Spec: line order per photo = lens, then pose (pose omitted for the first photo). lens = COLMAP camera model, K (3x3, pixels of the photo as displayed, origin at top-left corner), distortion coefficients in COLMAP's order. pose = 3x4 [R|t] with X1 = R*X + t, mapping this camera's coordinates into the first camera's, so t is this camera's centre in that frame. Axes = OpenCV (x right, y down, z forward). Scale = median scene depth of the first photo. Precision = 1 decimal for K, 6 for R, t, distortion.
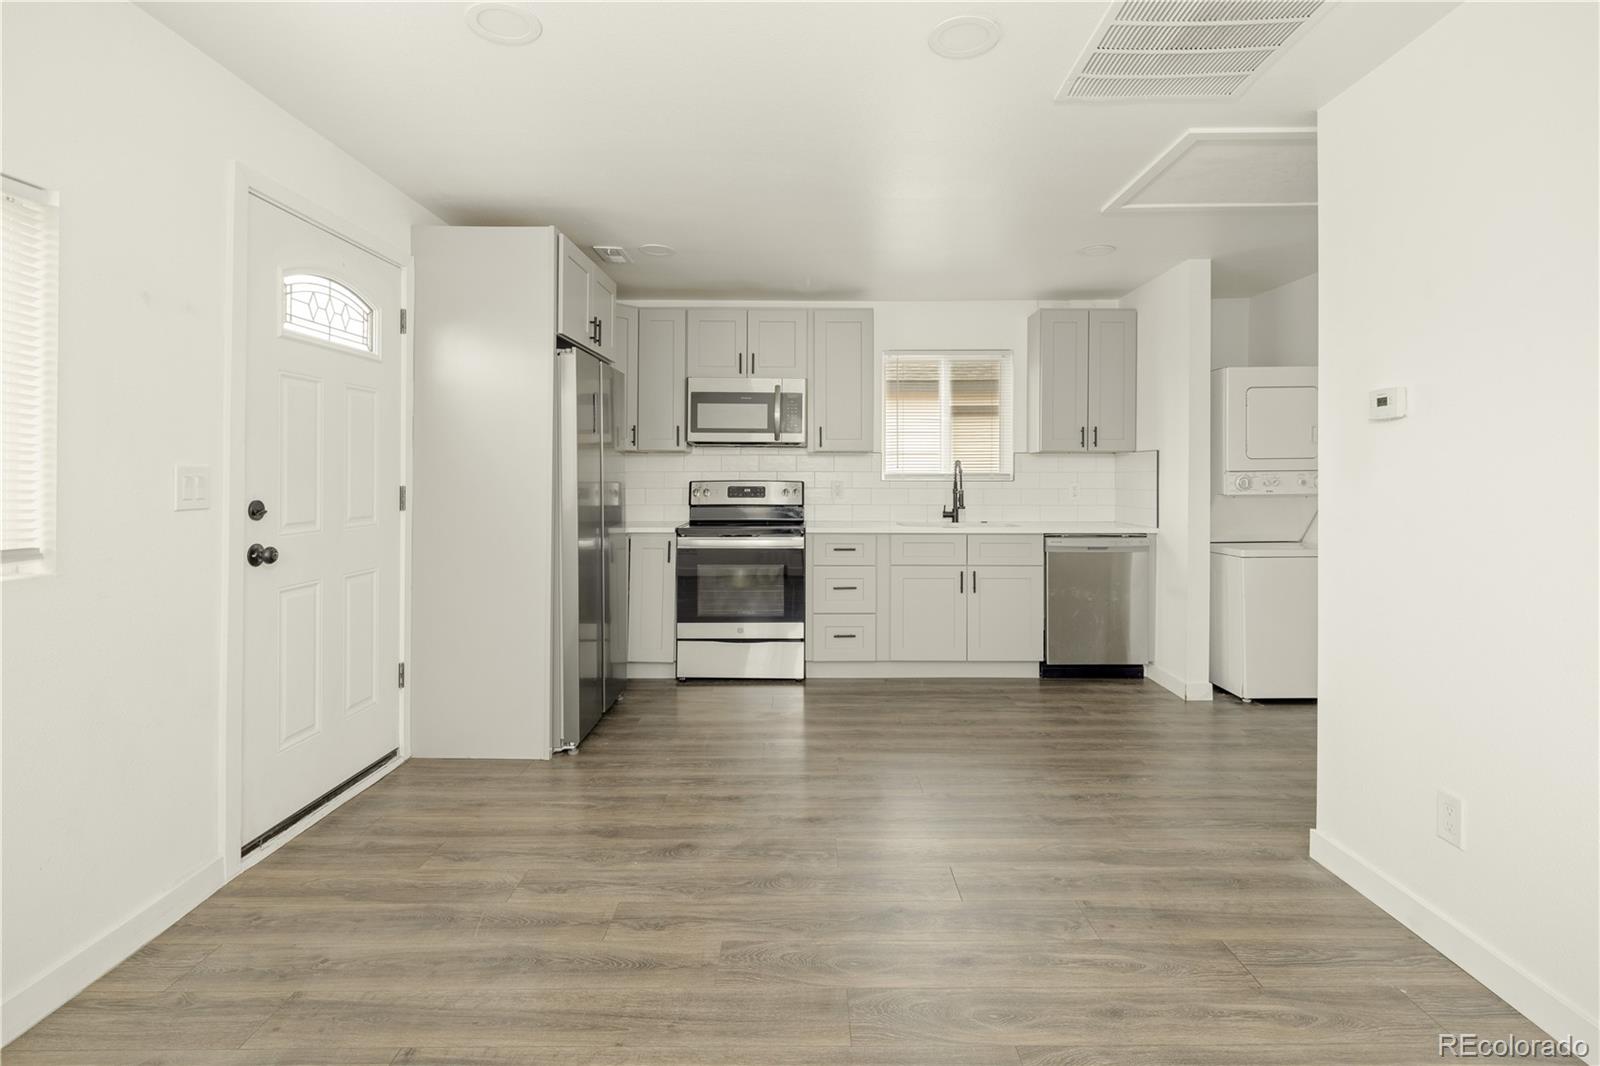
lens RADIAL K [[791.5, 0, 801.7], [0, 791.5, 477.0], [0, 0, 1]] dist [-0.000205, -0.000357]
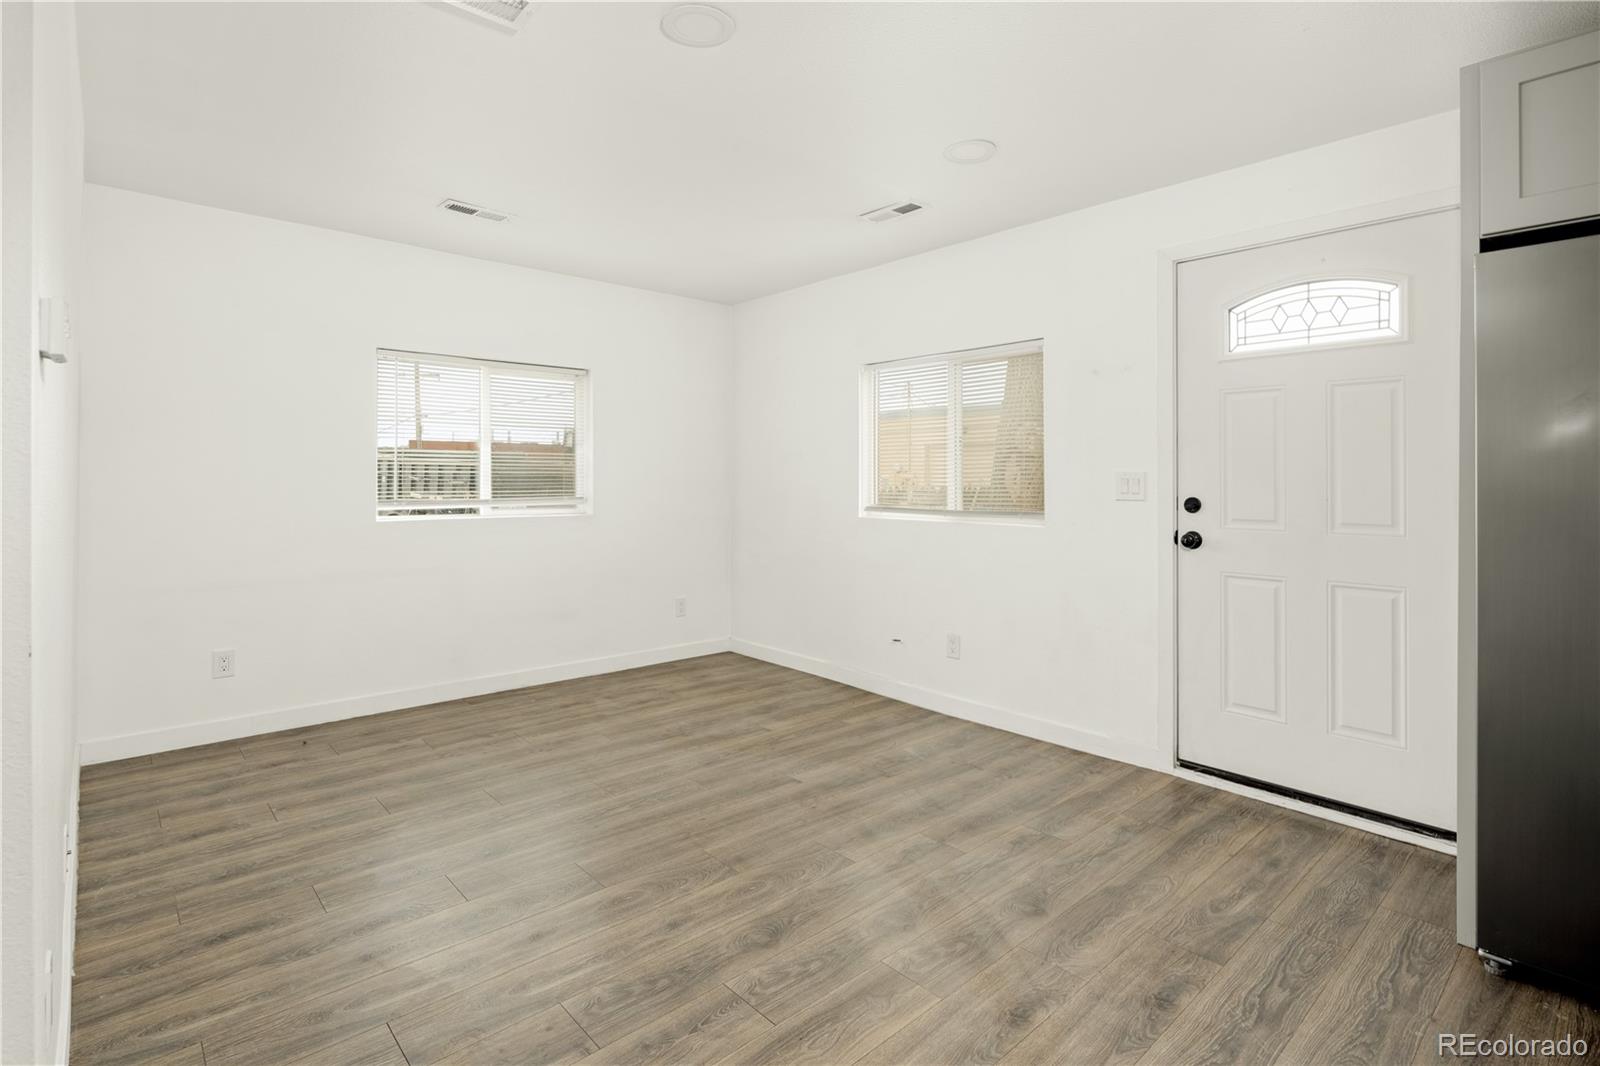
lens RADIAL K [[777.2, 0, 793.7], [0, 777.2, 464.0], [0, 0, 1]] dist [0.002356, -0.000751]
pose [[-0.737469, -0.013352, -0.675249, 0.639082], [-0.003922, 0.999872, -0.015487, -0.001599], [0.675370, -0.008772, -0.737427, 1.493584]]
